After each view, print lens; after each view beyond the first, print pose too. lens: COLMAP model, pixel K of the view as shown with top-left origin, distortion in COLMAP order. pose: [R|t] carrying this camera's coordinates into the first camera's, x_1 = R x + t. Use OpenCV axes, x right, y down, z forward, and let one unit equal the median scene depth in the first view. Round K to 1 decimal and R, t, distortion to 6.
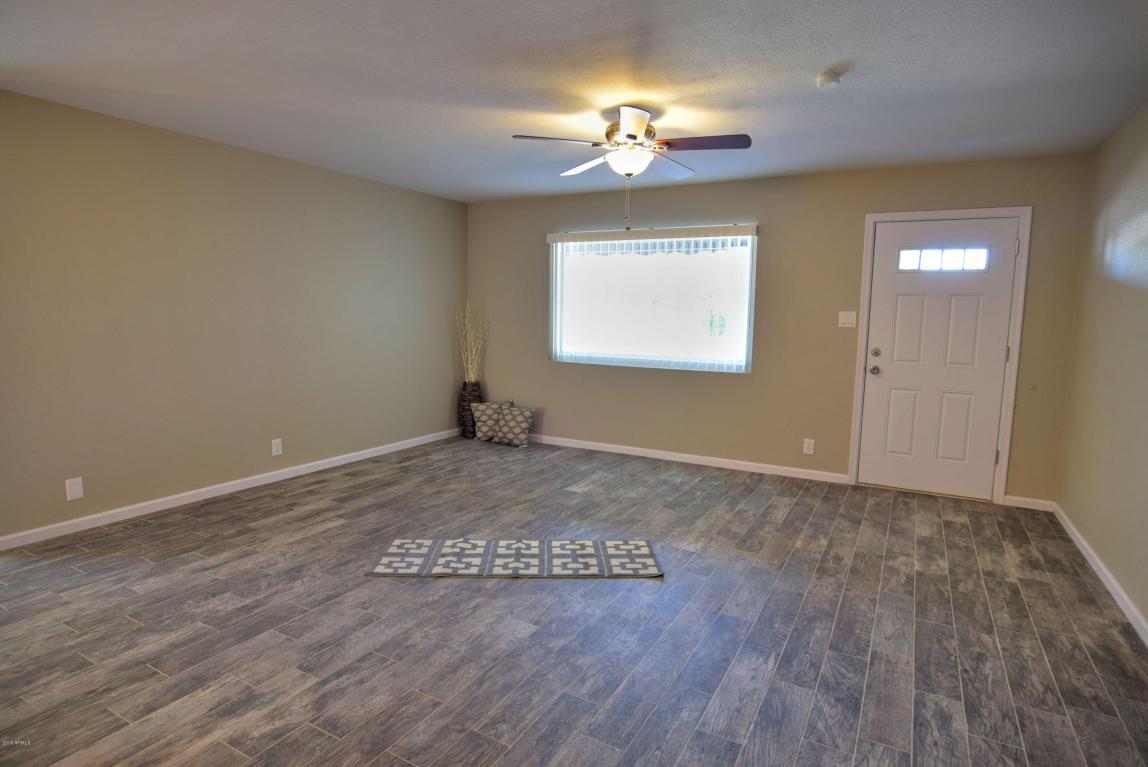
lens RADIAL K [[621.4, 0, 574.0], [0, 621.4, 383.5], [0, 0, 1]] dist [-0.040061, 0.015773]
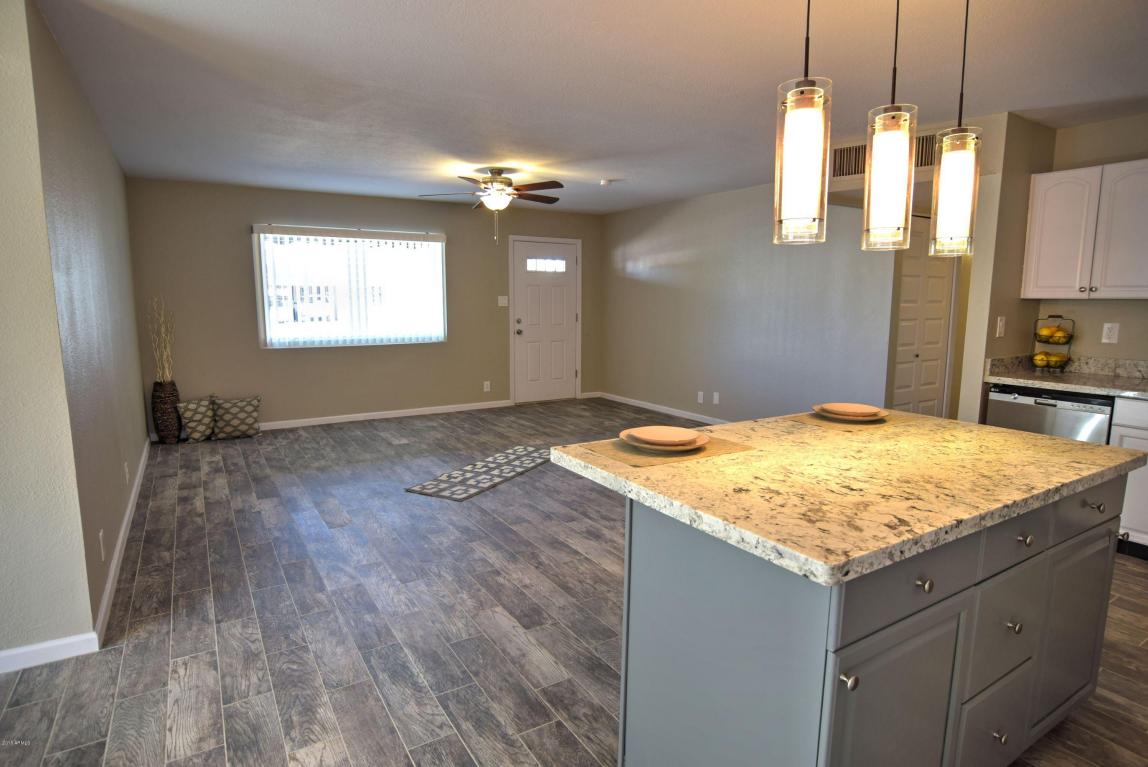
lens RADIAL K [[621.4, 0, 574.0], [0, 621.4, 383.5], [0, 0, 1]] dist [-0.040061, 0.015773]
pose [[0.485872, -0.135900, 0.863400, -1.189791], [0.106959, 0.989658, 0.095583, -0.038974], [-0.867461, 0.045908, 0.495383, 0.095496]]
